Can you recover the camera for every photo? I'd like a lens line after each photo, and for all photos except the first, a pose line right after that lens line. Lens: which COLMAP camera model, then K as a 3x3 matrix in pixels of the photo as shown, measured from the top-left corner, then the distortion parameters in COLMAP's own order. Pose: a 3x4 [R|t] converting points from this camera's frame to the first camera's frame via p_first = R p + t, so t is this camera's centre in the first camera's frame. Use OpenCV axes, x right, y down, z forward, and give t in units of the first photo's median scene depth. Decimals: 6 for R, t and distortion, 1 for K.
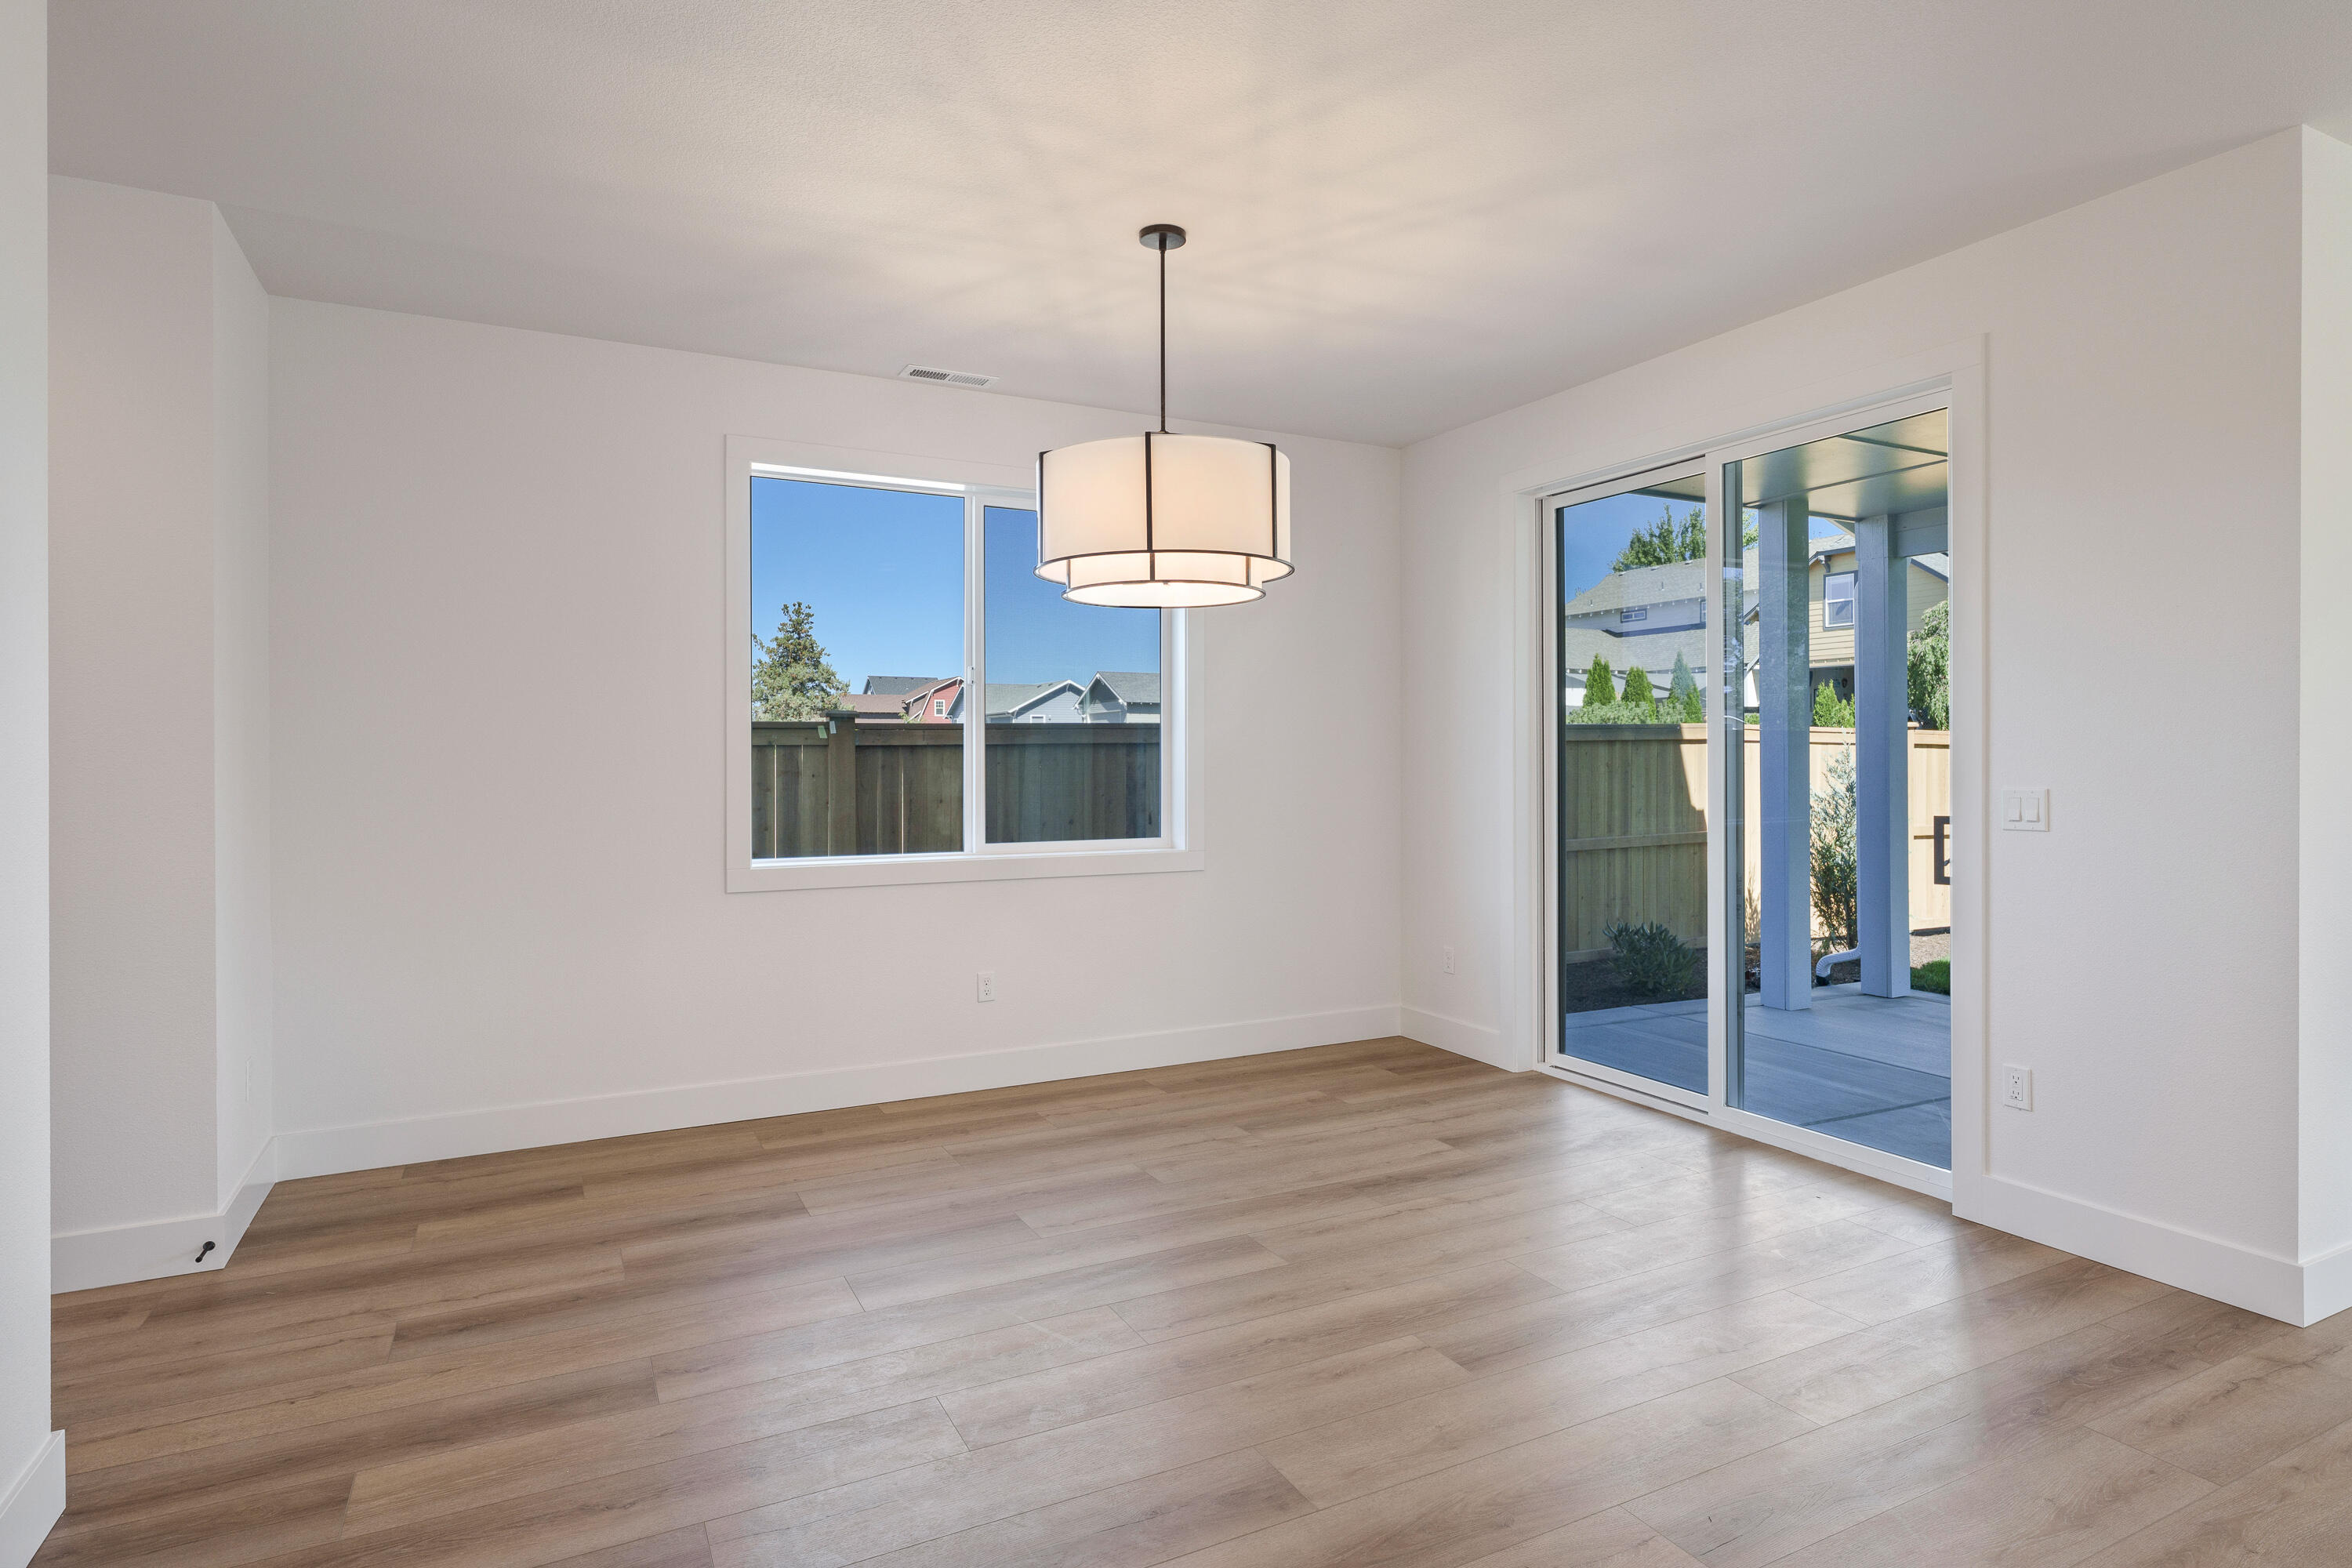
lens RADIAL K [[1244.5, 0, 1151.9], [0, 1244.5, 763.7], [0, 0, 1]] dist [-0.004611, -0.000077]
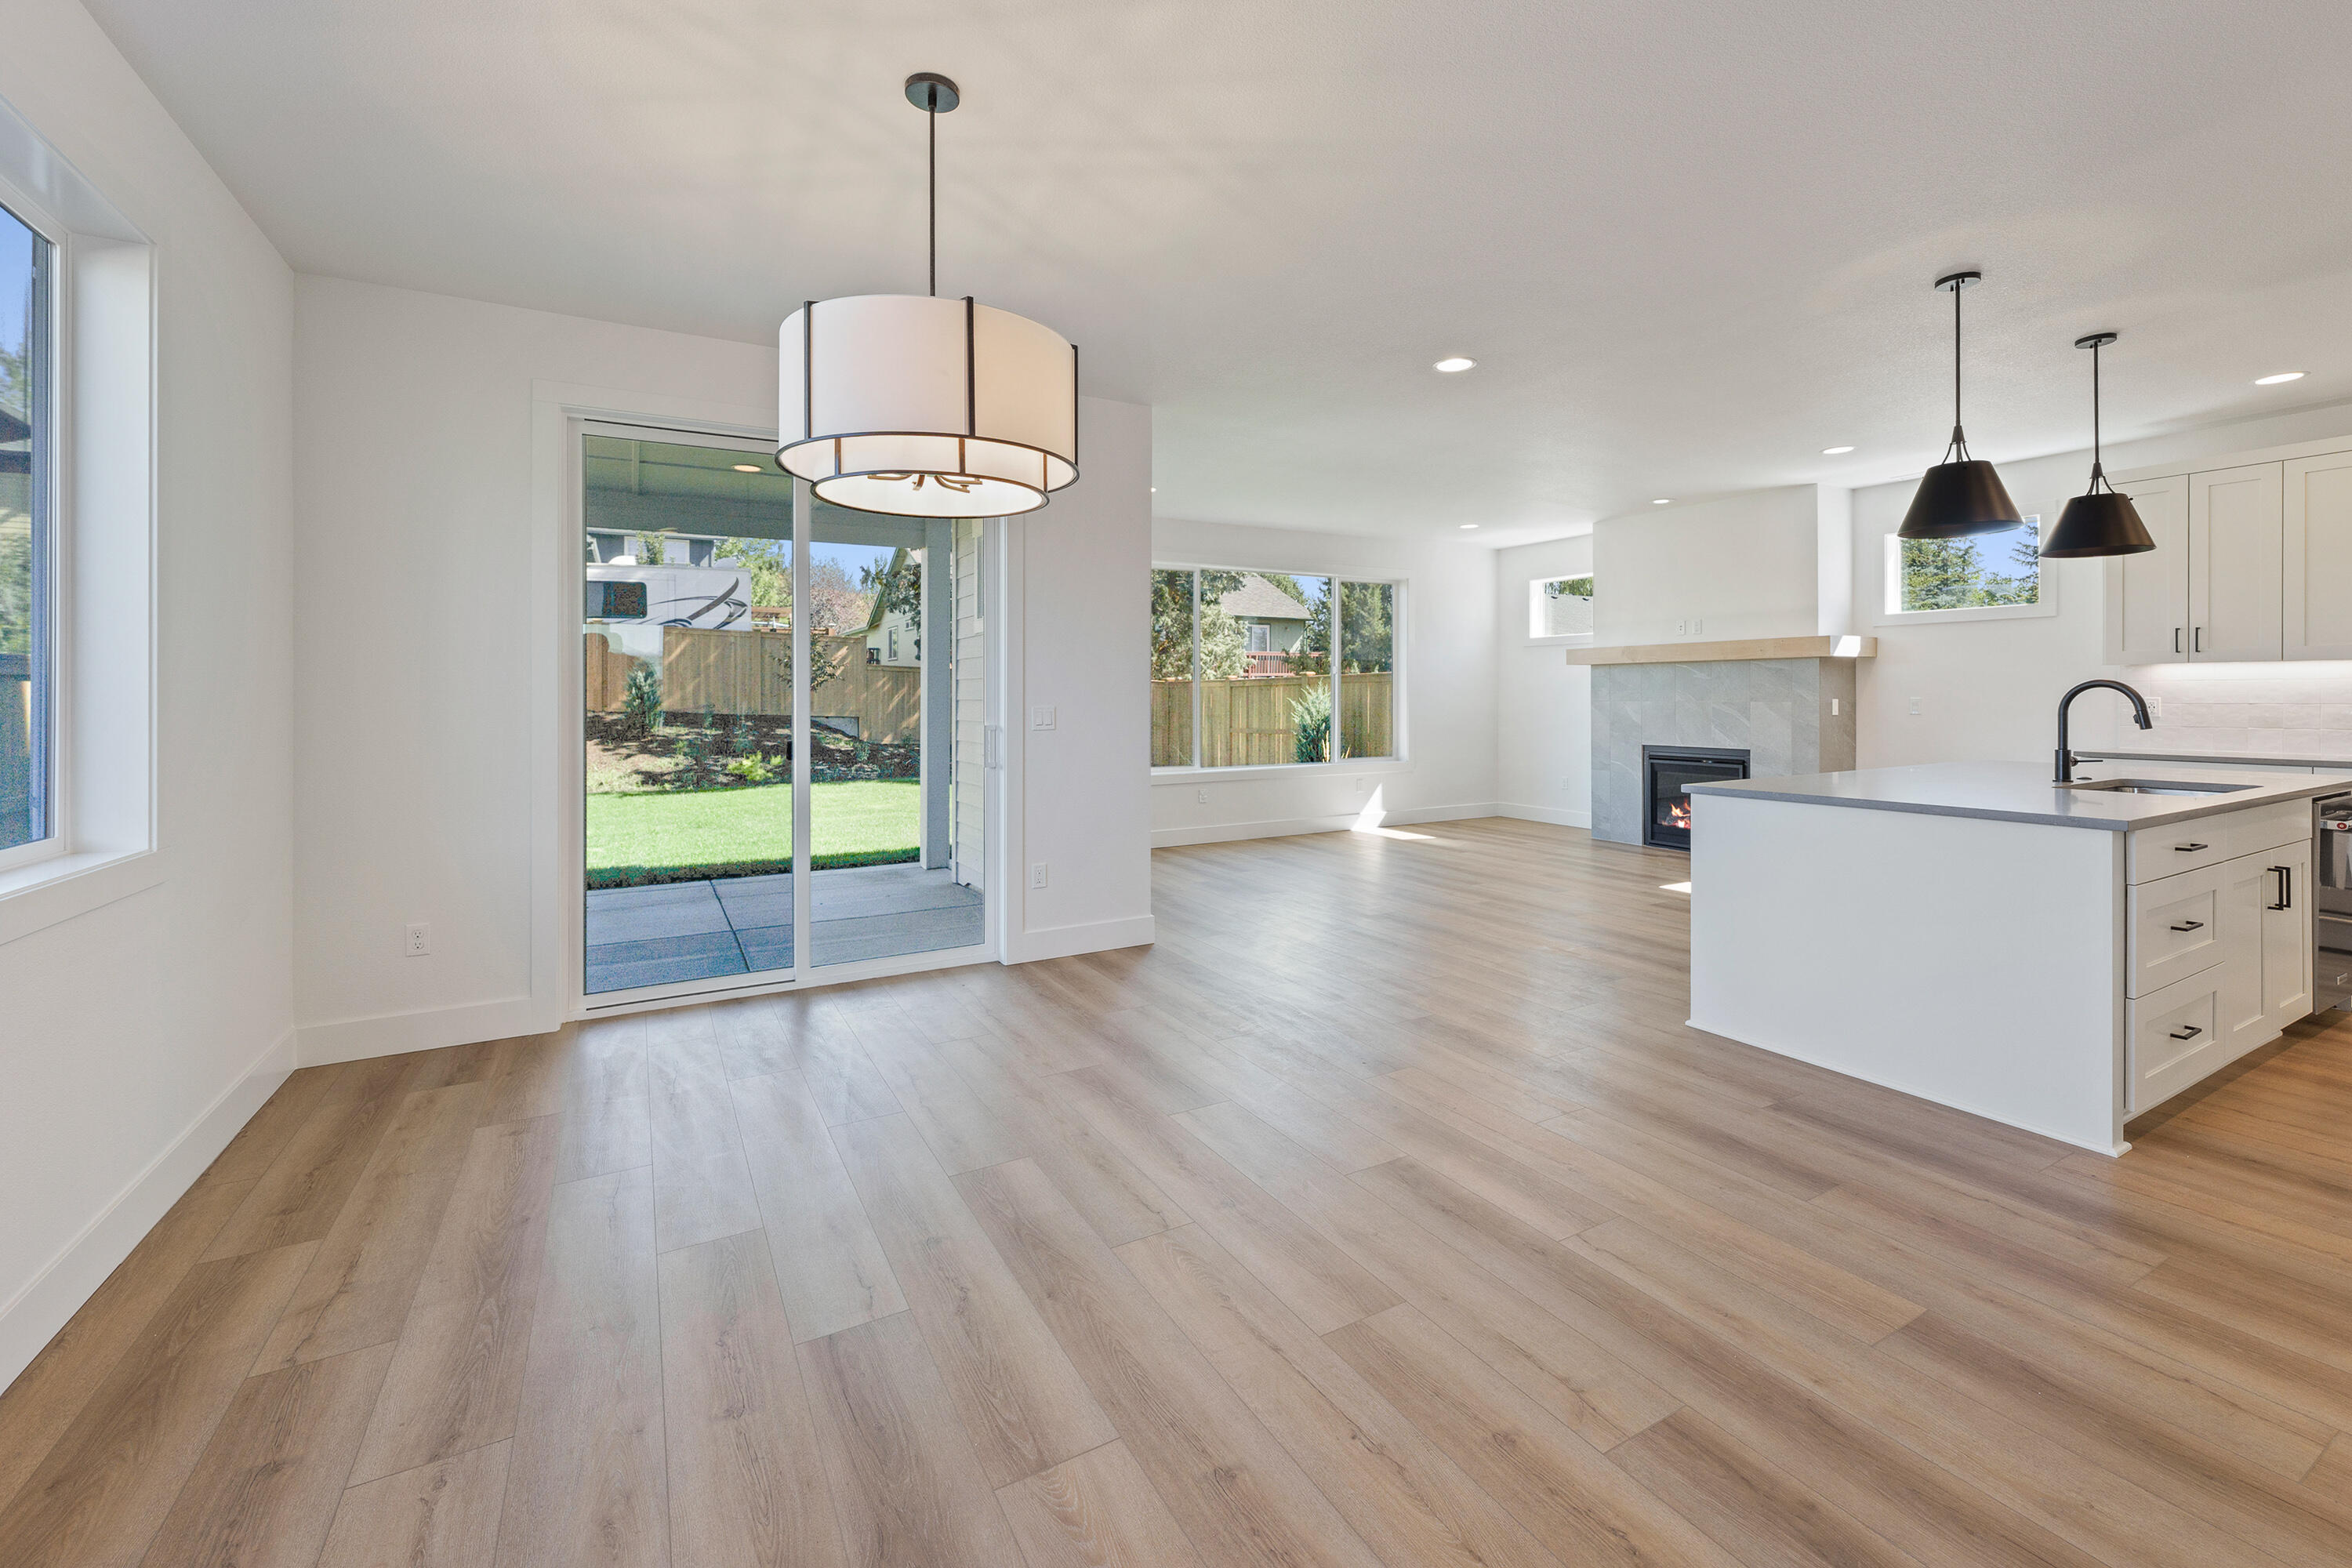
lens RADIAL K [[970.5, 0, 1187.0], [0, 970.5, 710.6], [0, 0, 1]] dist [-0.000205, 0.000595]
pose [[-0.068164, -0.012754, 0.997593, -0.578876], [0.011664, 0.999840, 0.013580, 0.006444], [-0.997606, 0.012562, -0.068004, 0.725300]]
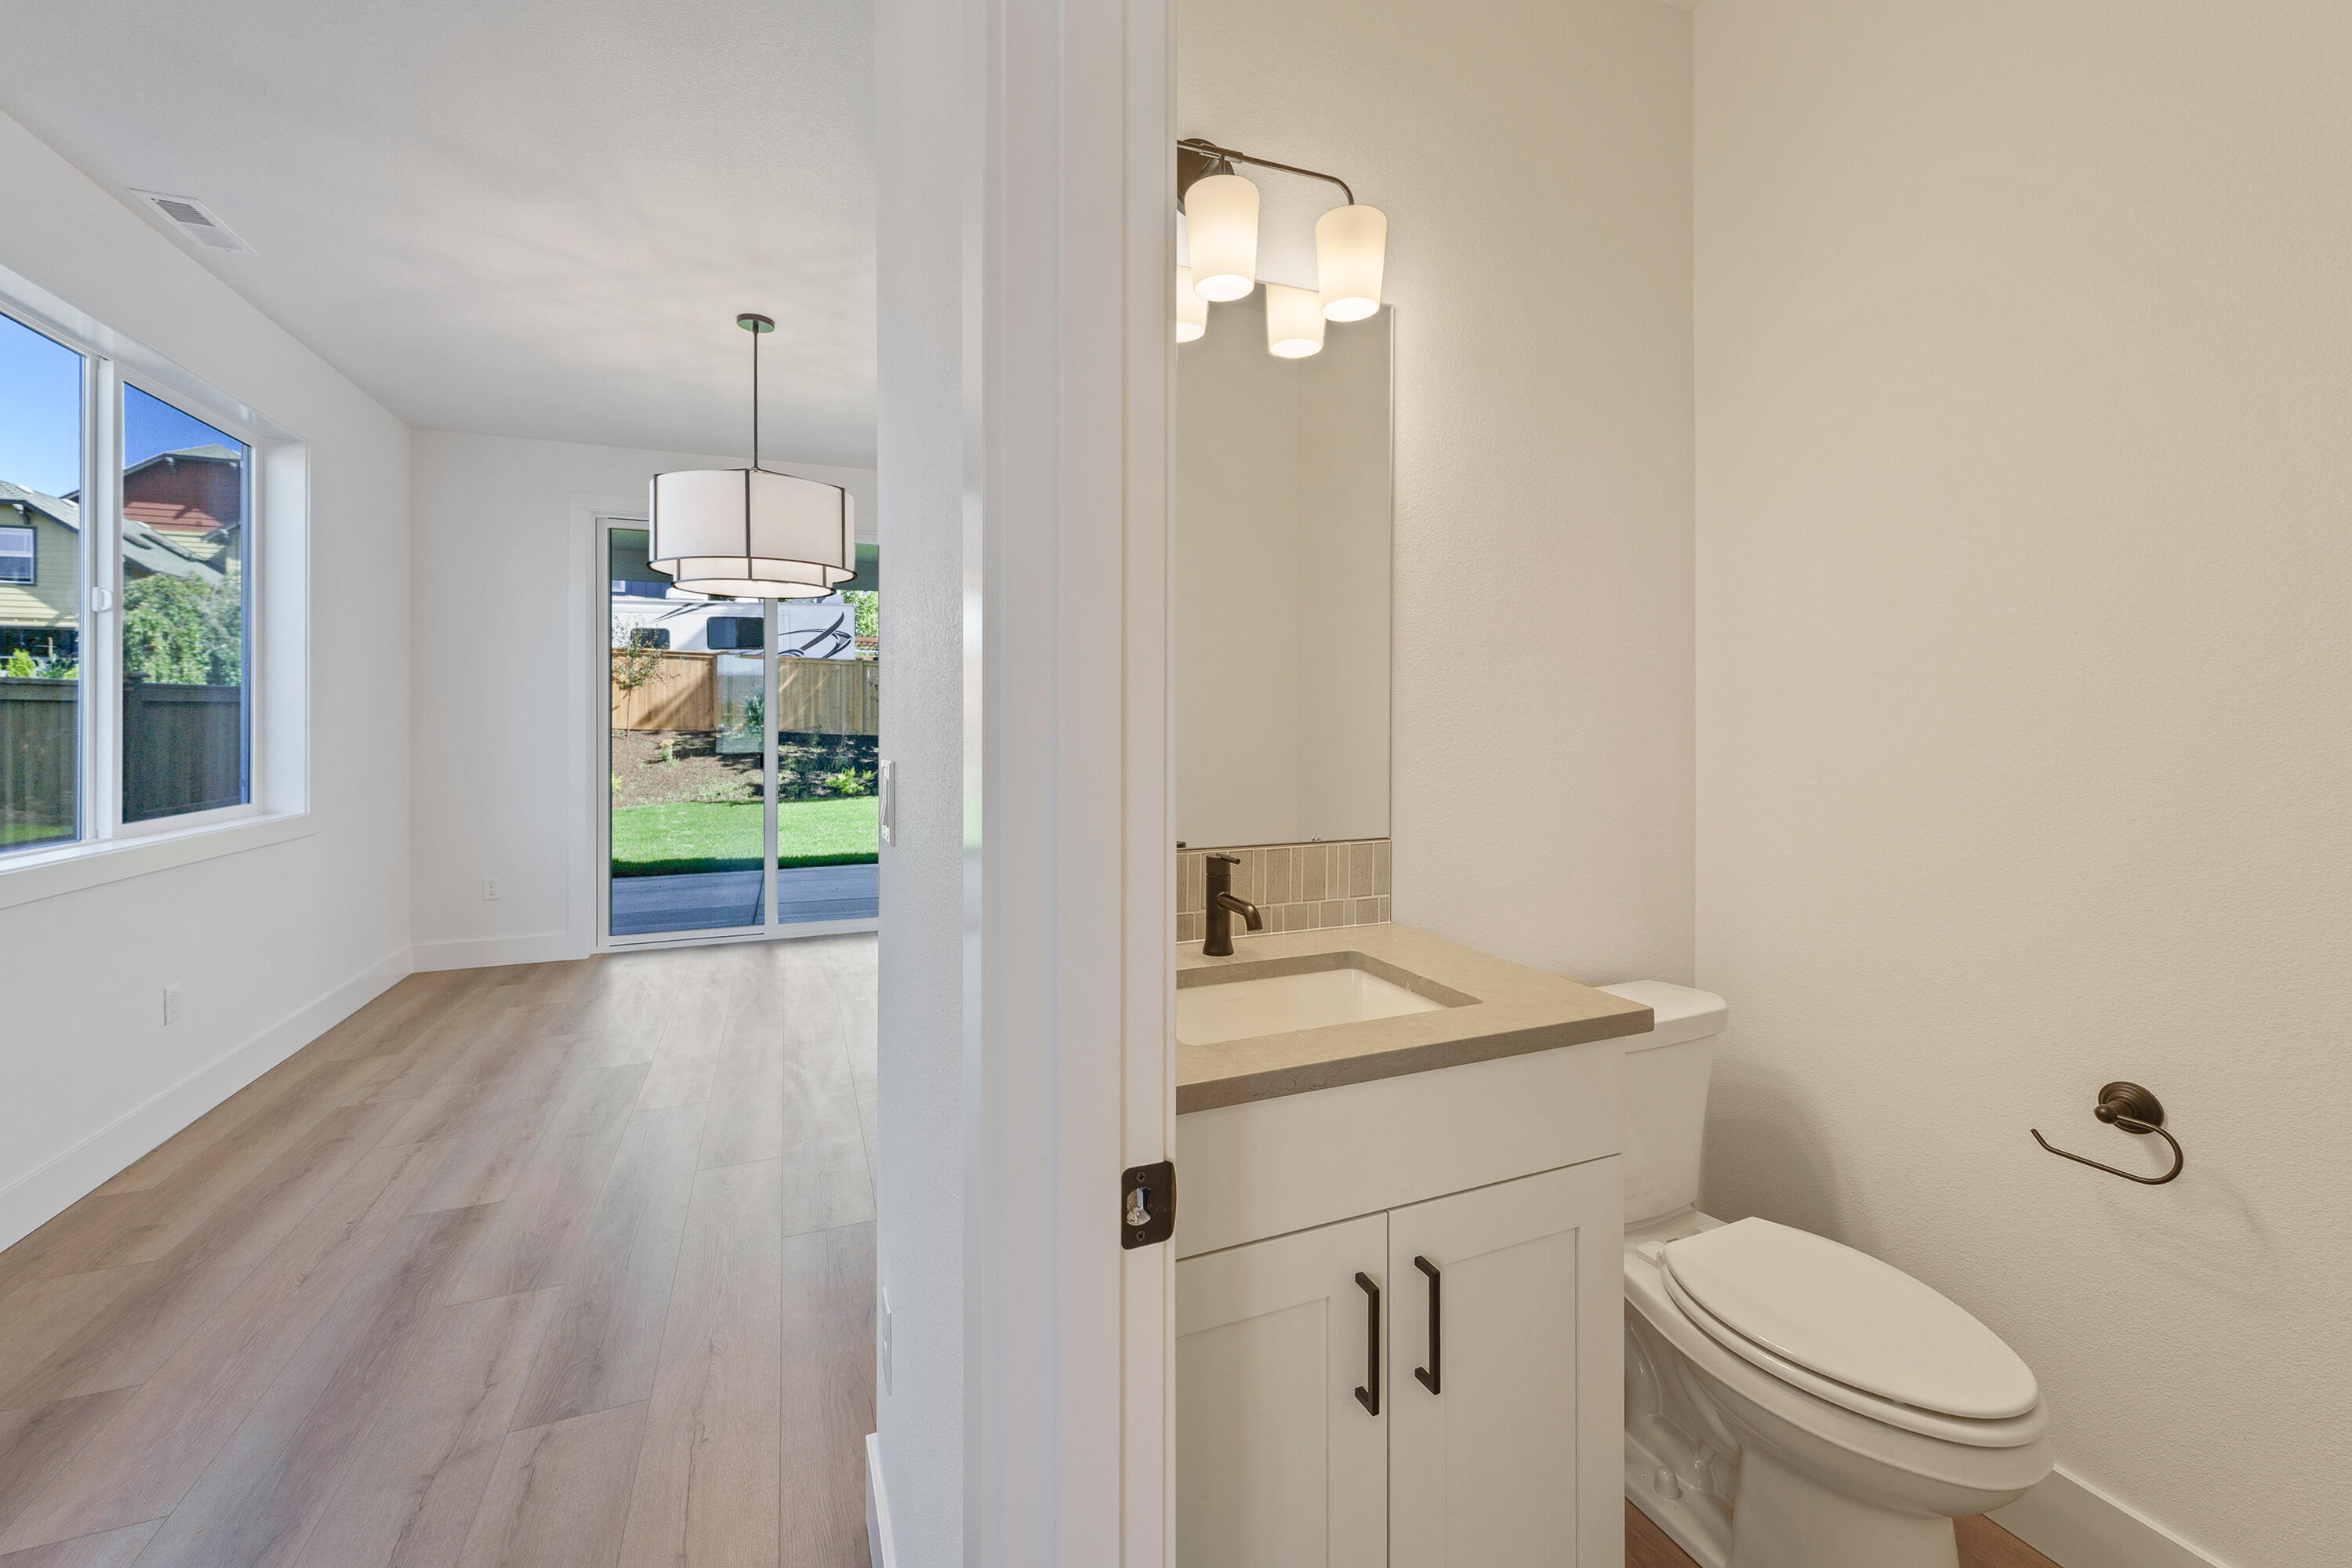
lens RADIAL K [[970.5, 0, 1195.2], [0, 970.5, 738.0], [0, 0, 1]] dist [-0.000205, 0.000595]
pose [[0.059598, -0.017087, 0.998076, -0.847238], [0.007509, 0.999833, 0.016669, 0.008266], [-0.998194, 0.006501, 0.059717, 0.385796]]
